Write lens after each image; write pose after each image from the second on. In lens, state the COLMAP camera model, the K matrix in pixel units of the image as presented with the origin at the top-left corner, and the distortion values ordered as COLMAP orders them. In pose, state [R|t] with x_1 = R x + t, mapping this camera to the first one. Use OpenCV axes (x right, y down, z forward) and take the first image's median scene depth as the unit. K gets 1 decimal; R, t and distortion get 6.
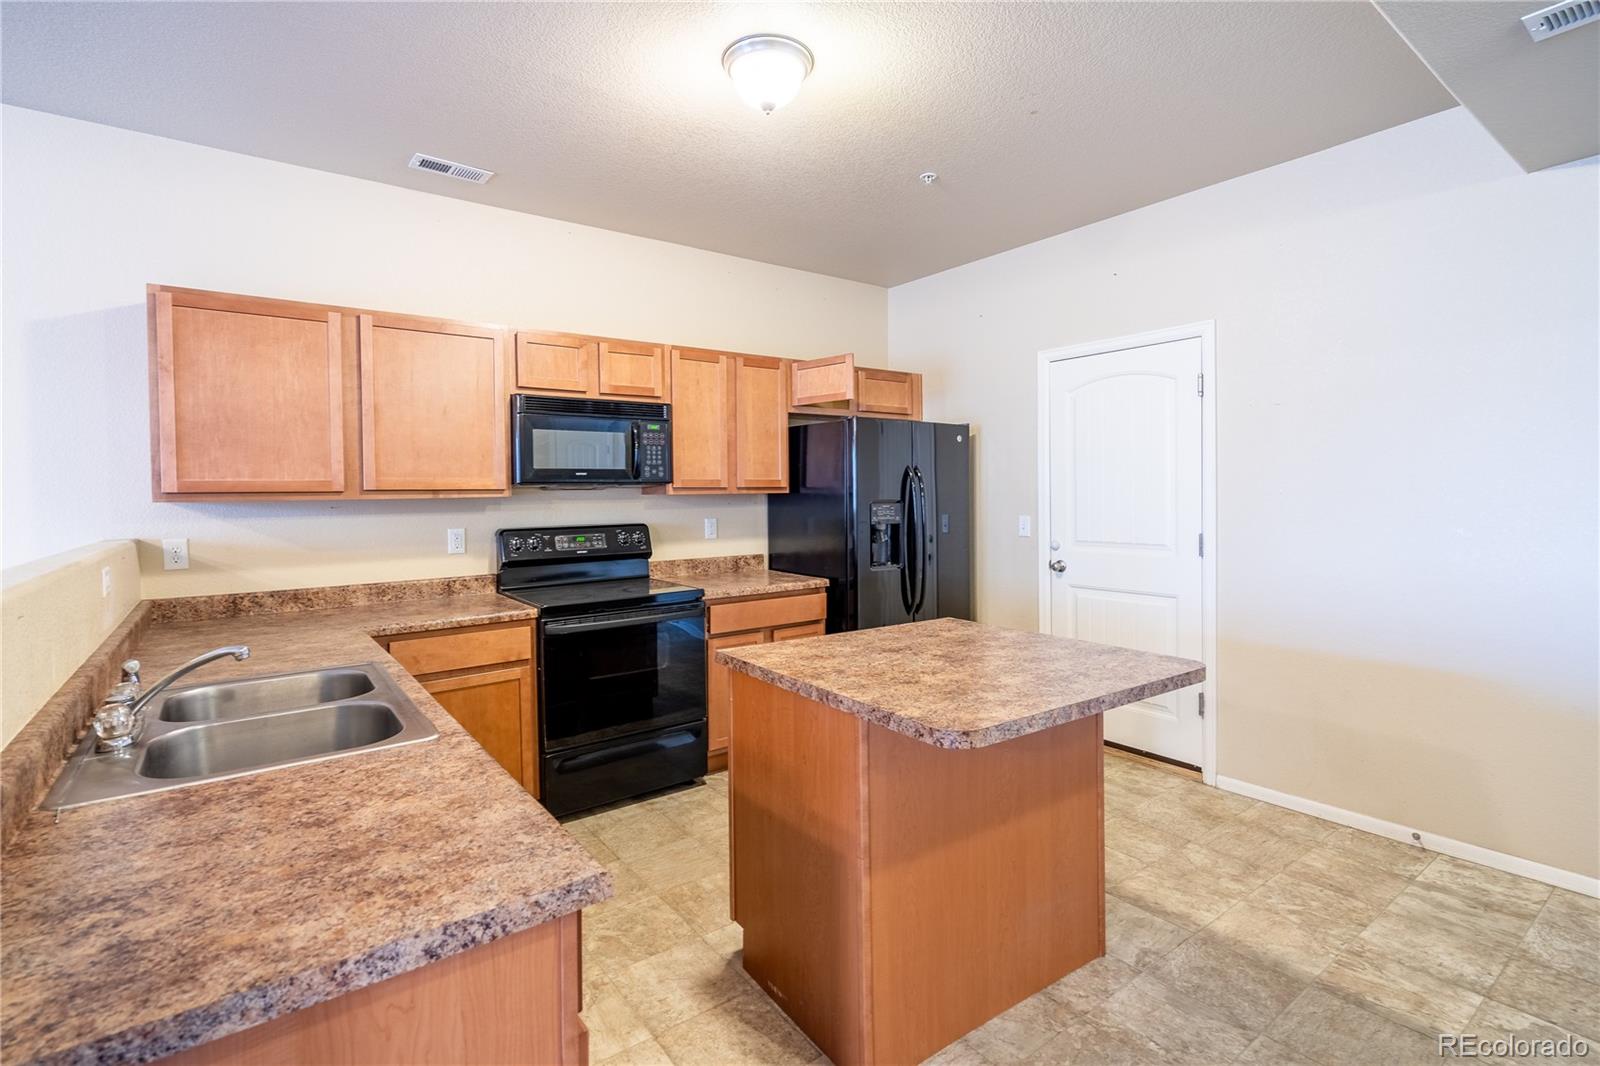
lens RADIAL K [[745.8, 0, 788.7], [0, 745.8, 505.7], [0, 0, 1]] dist [-0.002146, 0.000470]
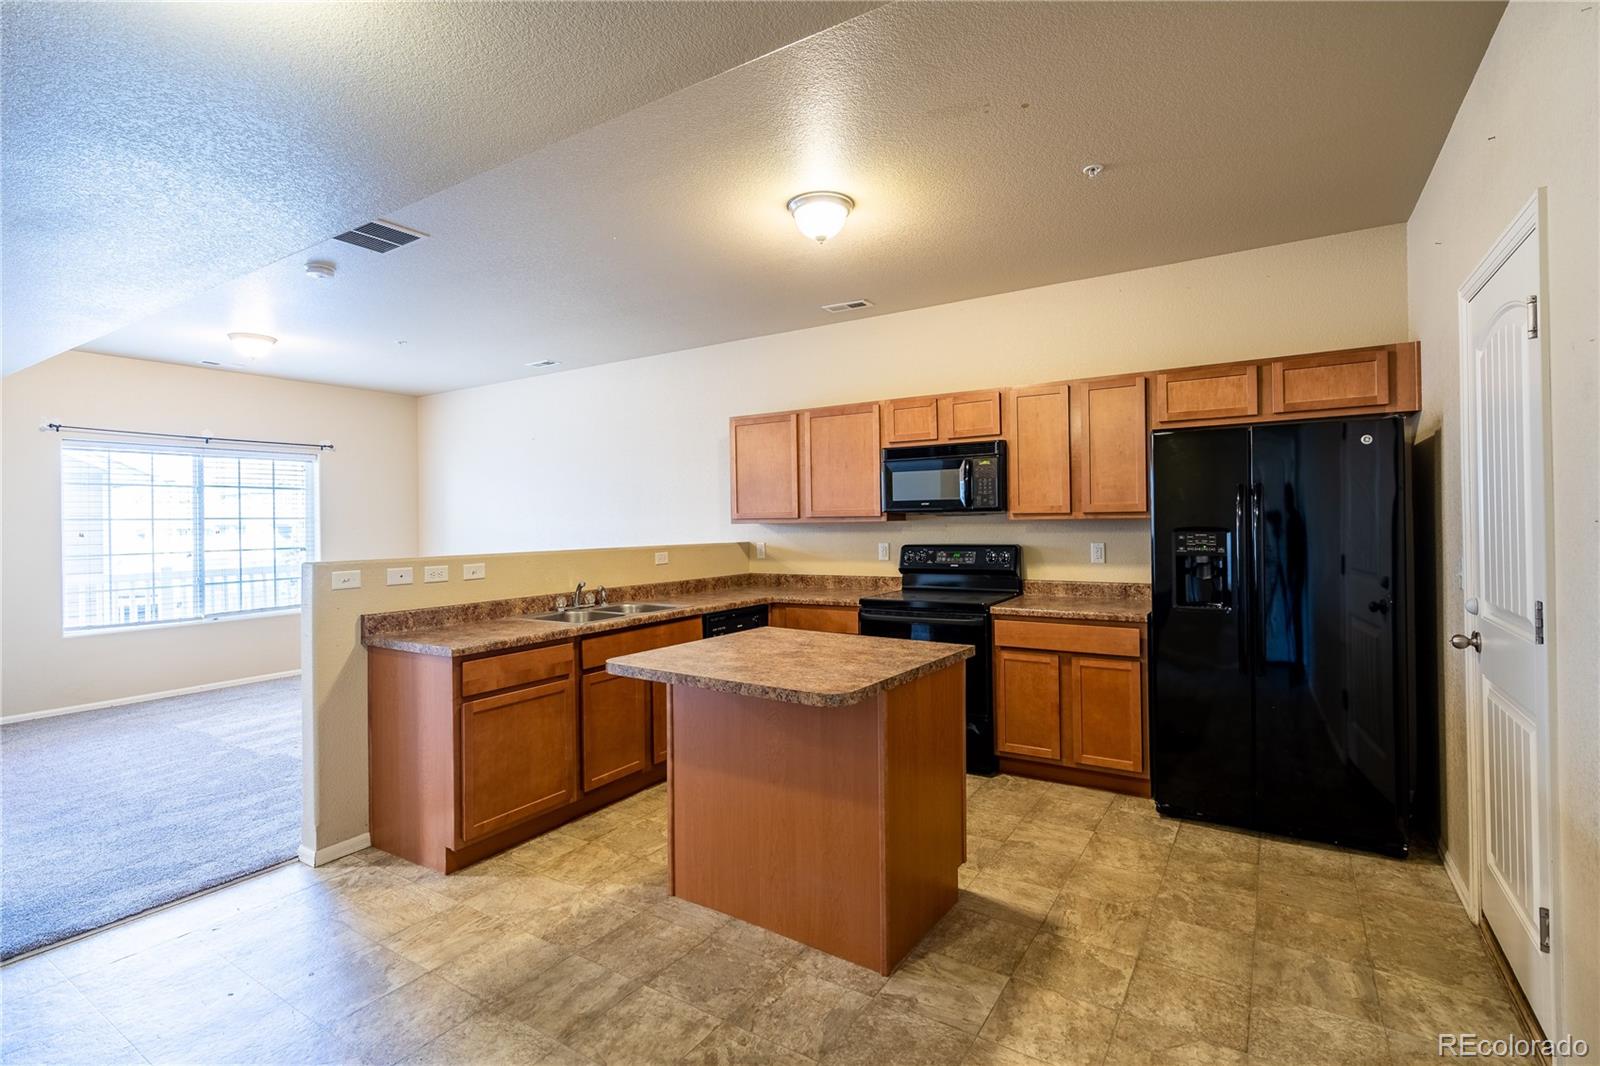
lens RADIAL K [[745.8, 0, 804.3], [0, 745.8, 520.5], [0, 0, 1]] dist [-0.002146, 0.000470]
pose [[0.364399, 0.004672, -0.931231, 0.827704], [-0.010666, 0.999943, 0.000843, -0.012484], [0.931182, 0.009625, 0.364428, 0.323044]]
